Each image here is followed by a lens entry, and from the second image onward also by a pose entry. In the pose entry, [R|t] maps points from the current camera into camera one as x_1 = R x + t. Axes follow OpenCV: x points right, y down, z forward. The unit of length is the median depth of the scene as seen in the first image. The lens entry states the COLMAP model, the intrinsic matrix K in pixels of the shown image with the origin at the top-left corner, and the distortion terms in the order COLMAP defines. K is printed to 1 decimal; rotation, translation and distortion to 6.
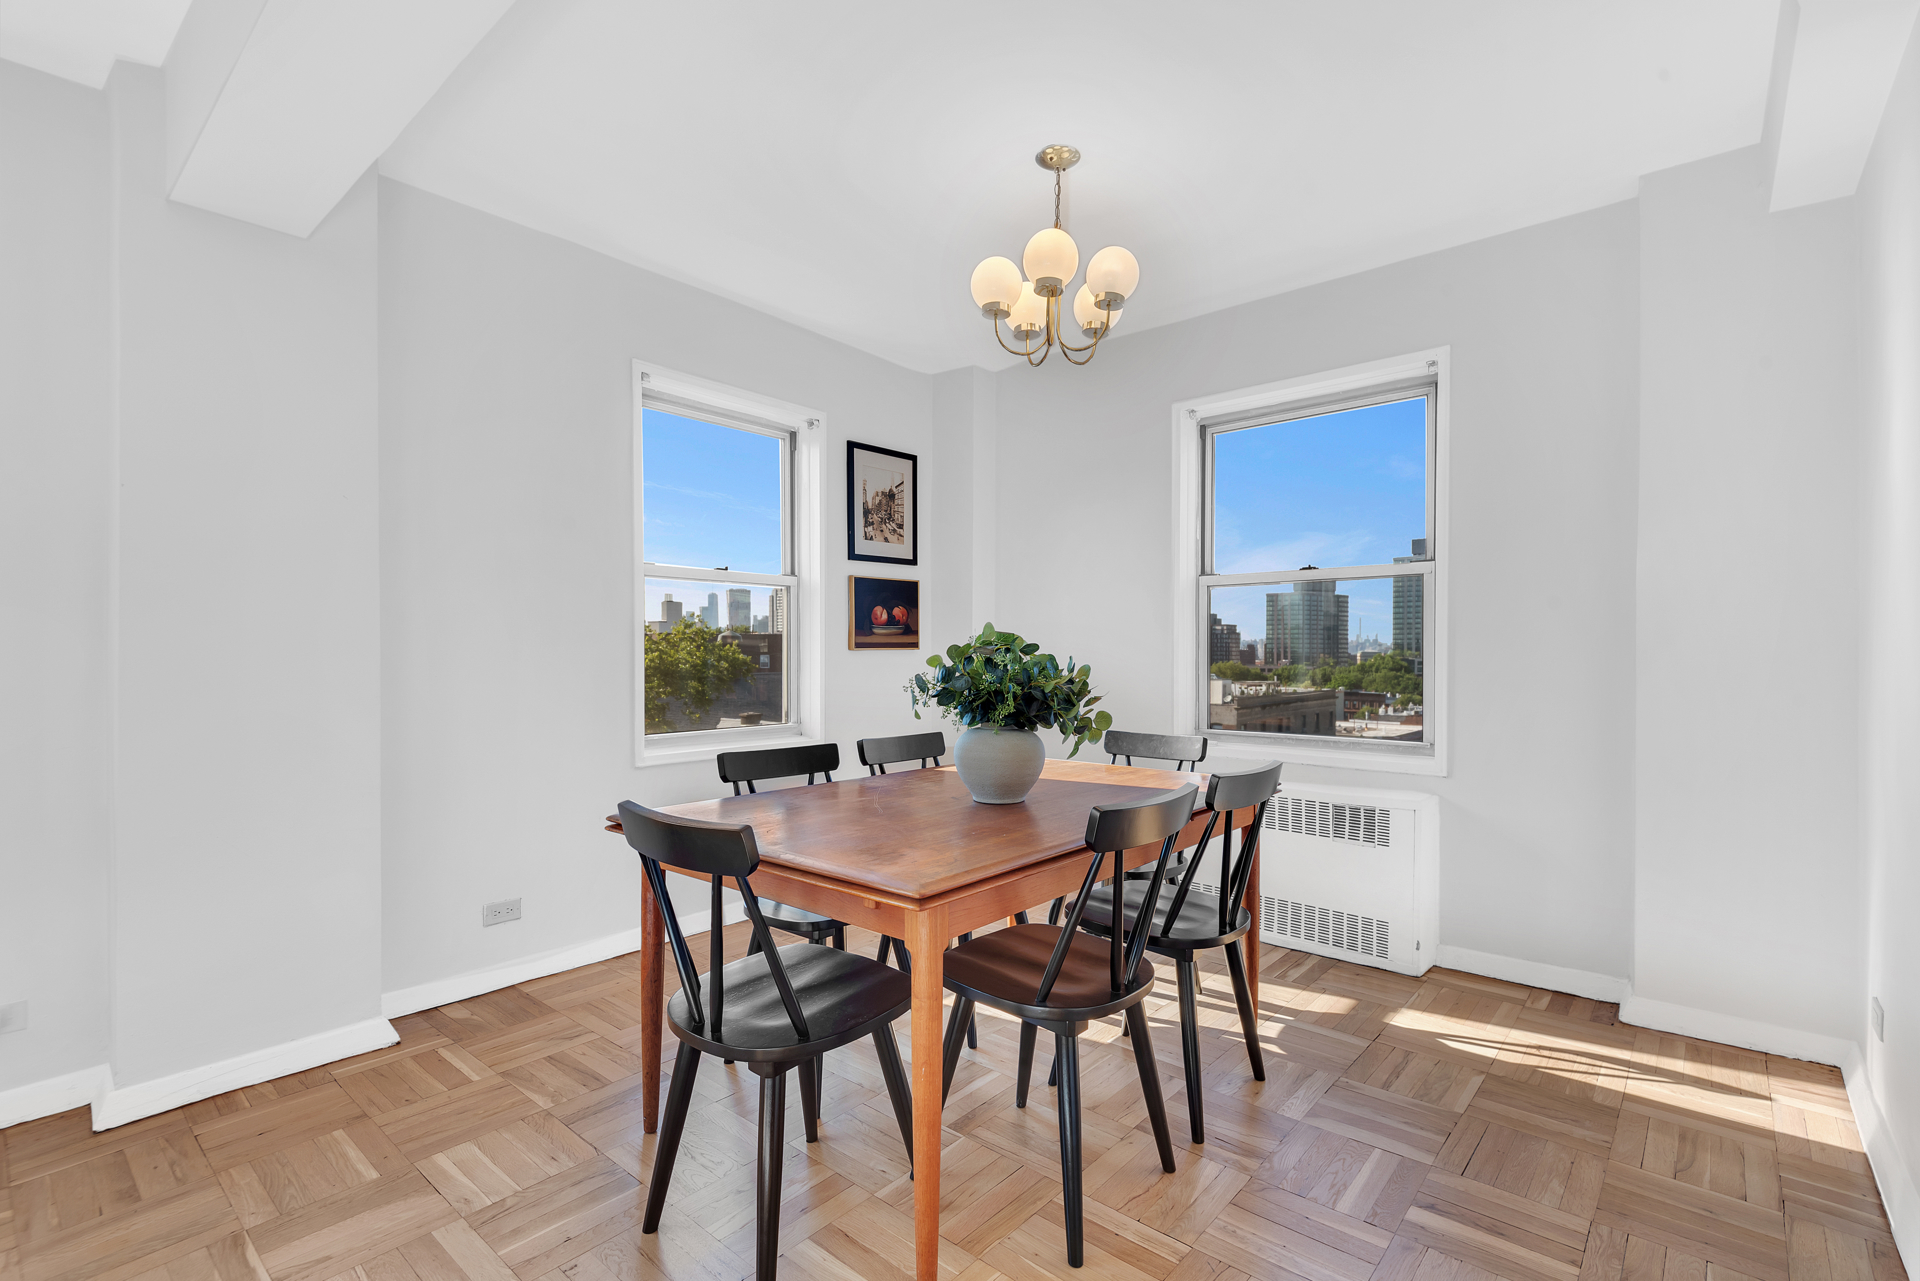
lens RADIAL K [[870.9, 0, 957.9], [0, 870.9, 665.9], [0, 0, 1]] dist [-0.004433, -0.000700]
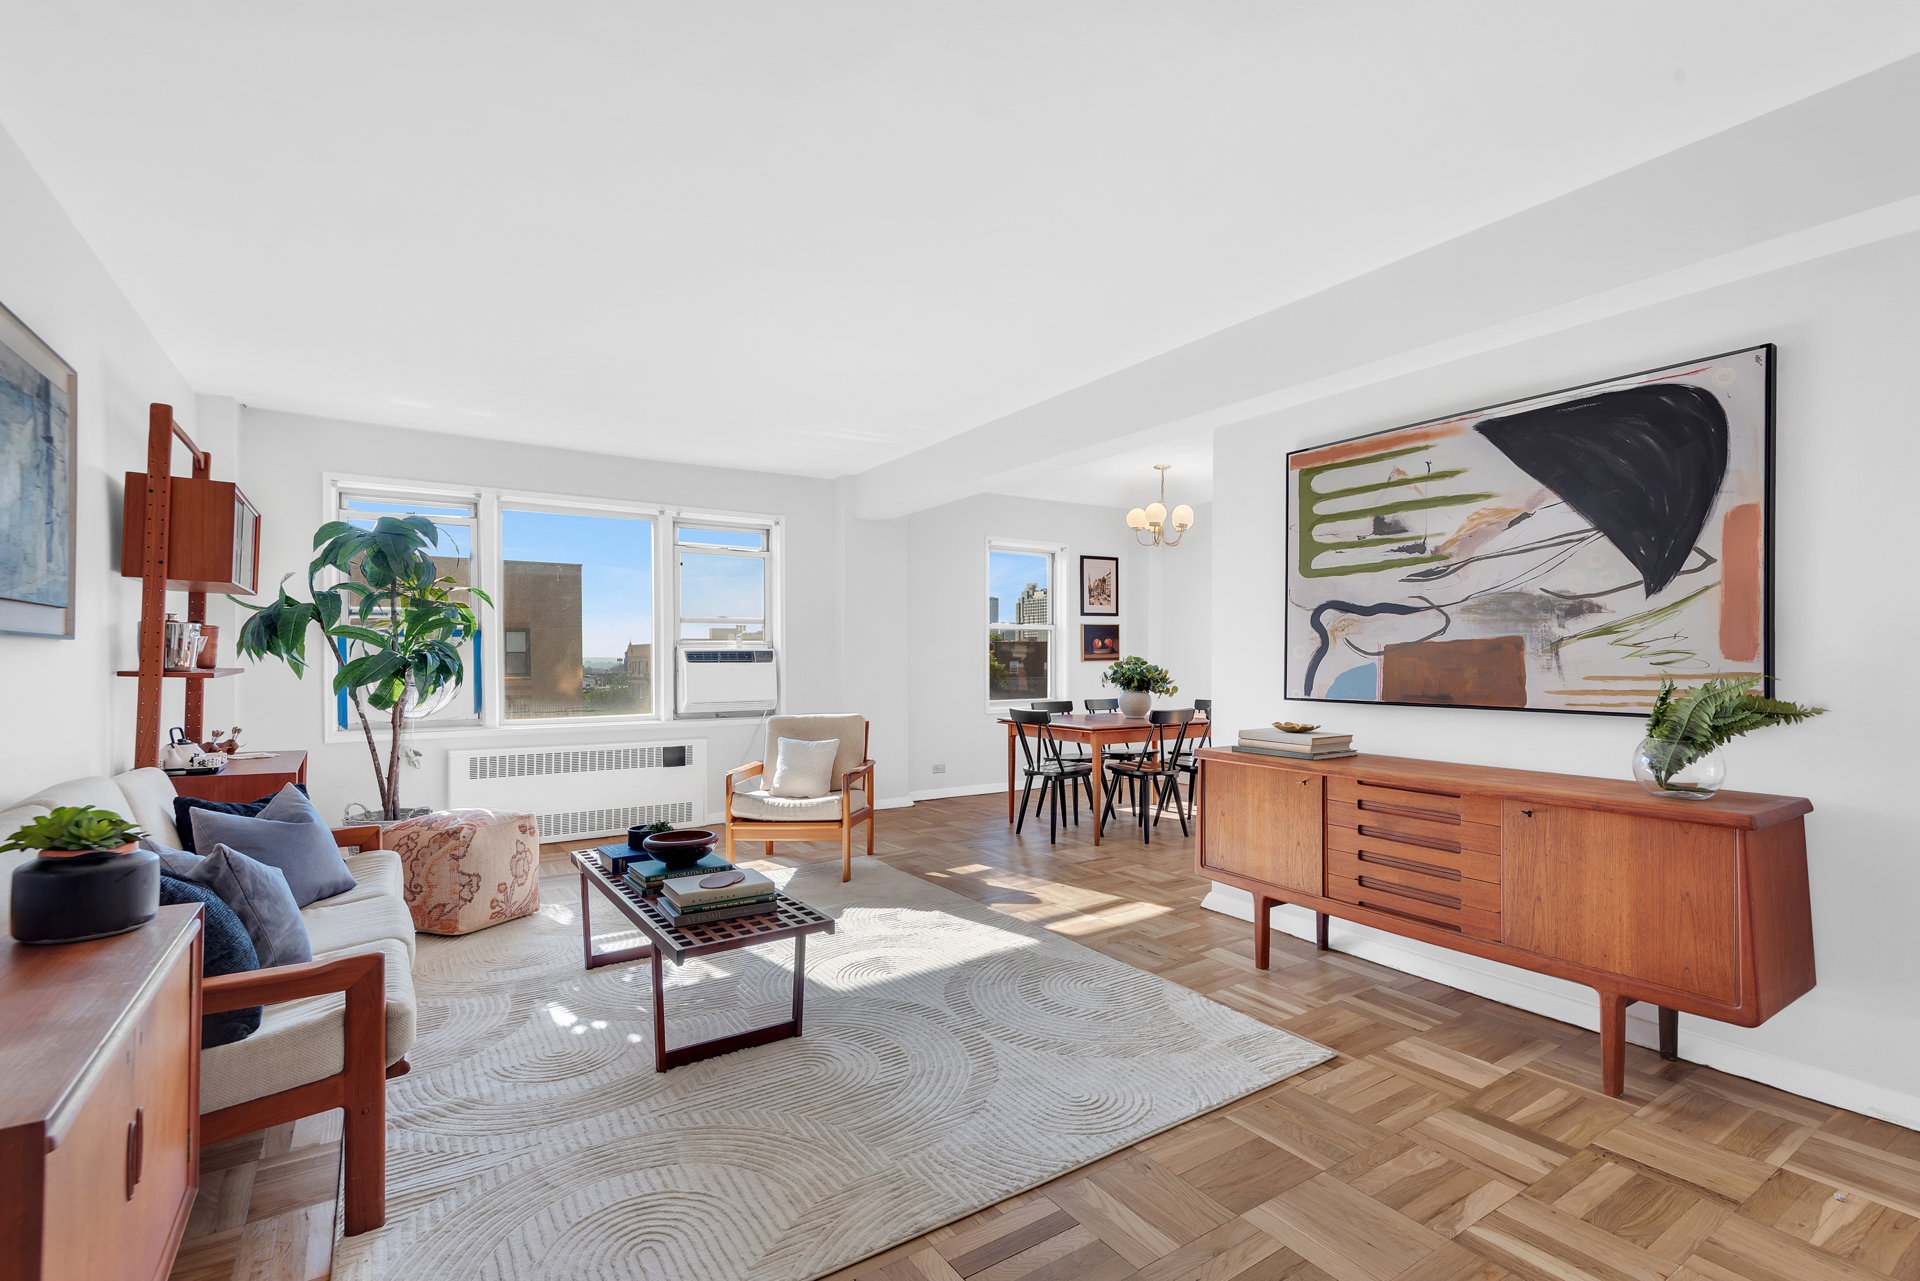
lens RADIAL K [[870.9, 0, 957.9], [0, 870.9, 665.9], [0, 0, 1]] dist [-0.004433, -0.000700]
pose [[0.962663, 0.002527, -0.270691, 0.135813], [-0.004828, 0.999958, -0.007833, 0.007716], [0.270660, 0.008847, 0.962634, -0.942372]]
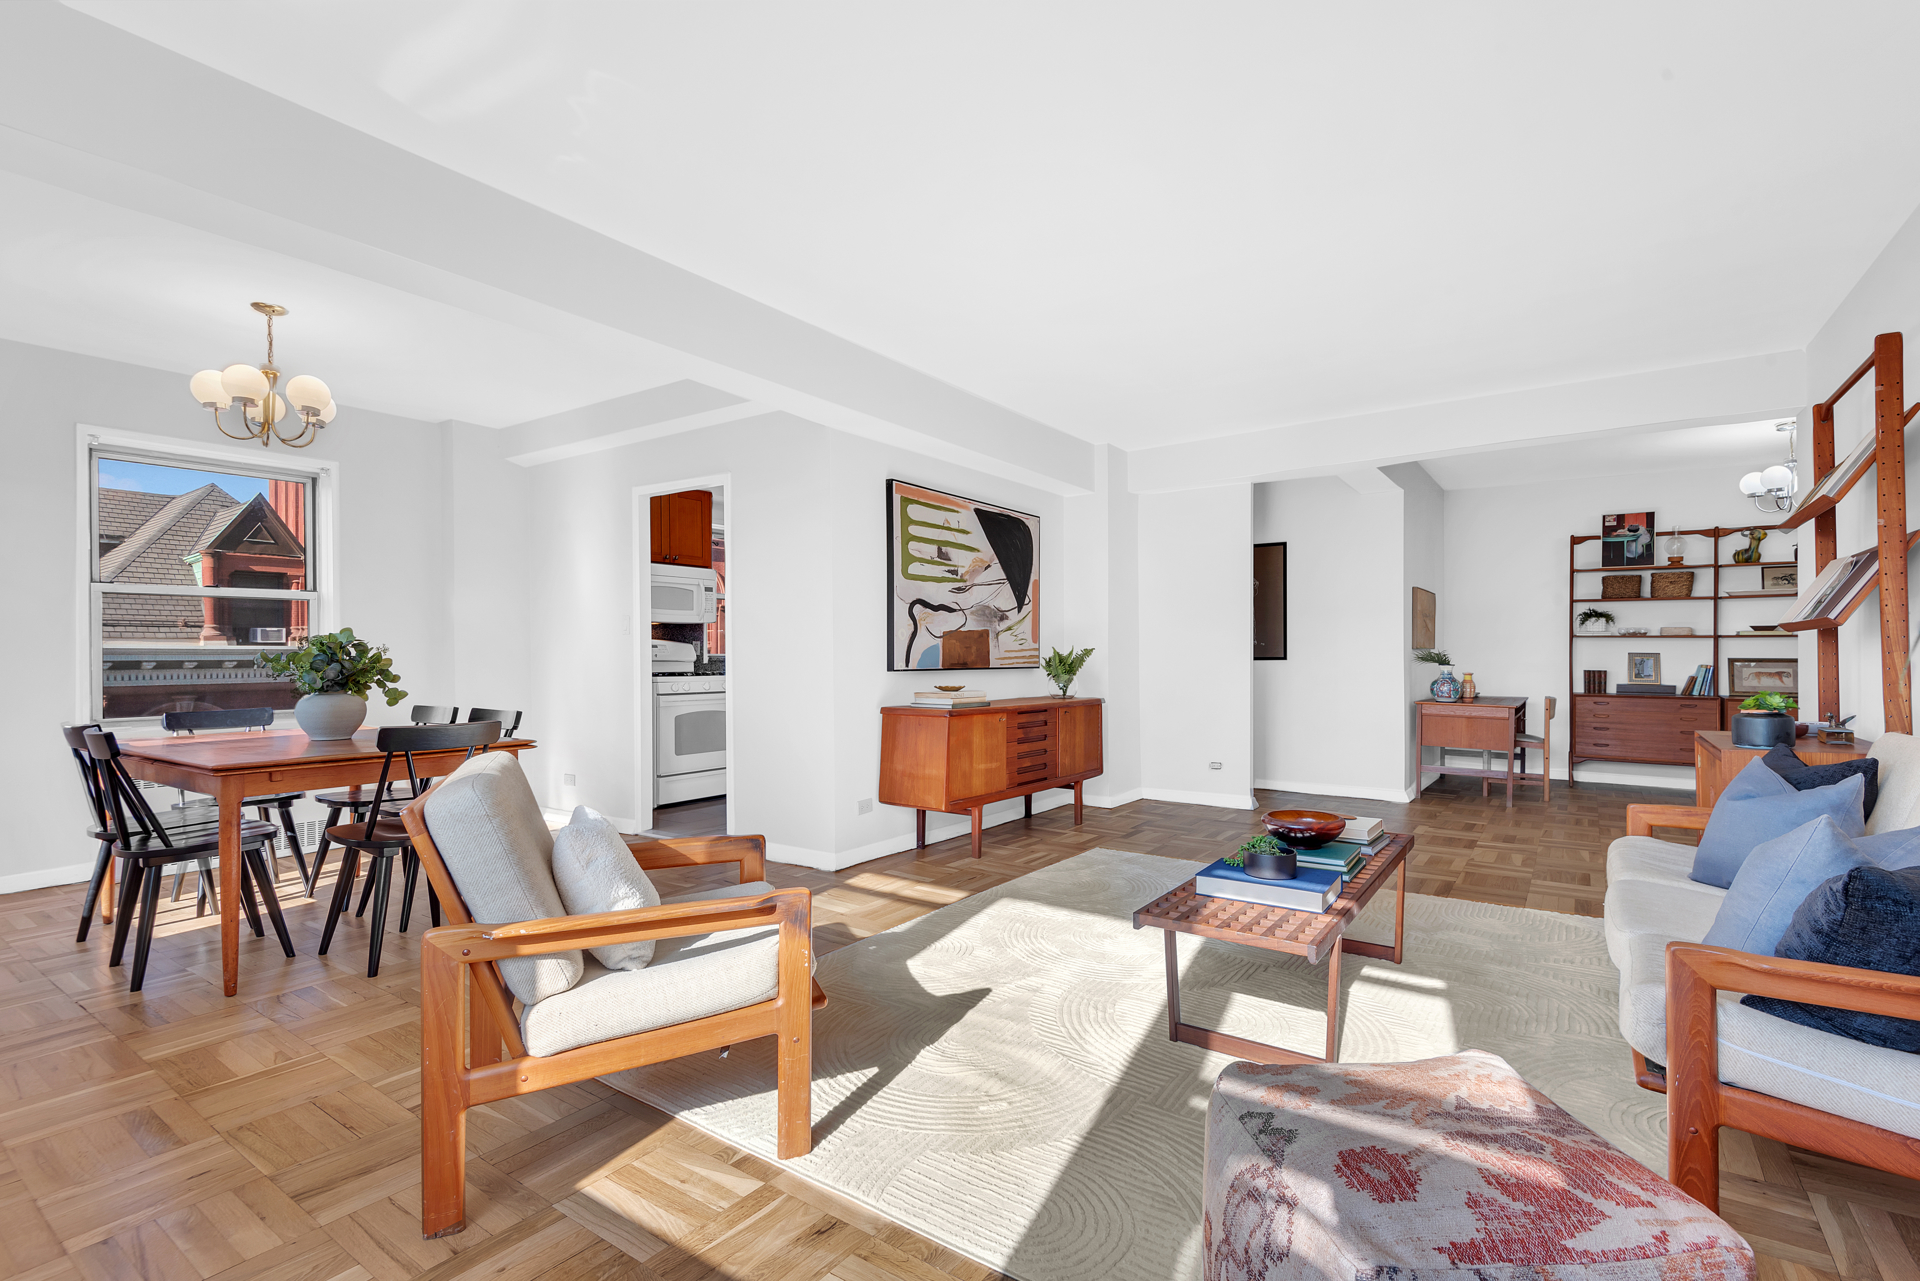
lens RADIAL K [[870.9, 0, 957.9], [0, 870.9, 665.9], [0, 0, 1]] dist [-0.004433, -0.000700]
pose [[-0.112021, -0.006915, 0.993682, -0.918270], [0.023889, 0.999668, 0.009650, 0.017357], [-0.993419, 0.024819, -0.111819, 0.044774]]
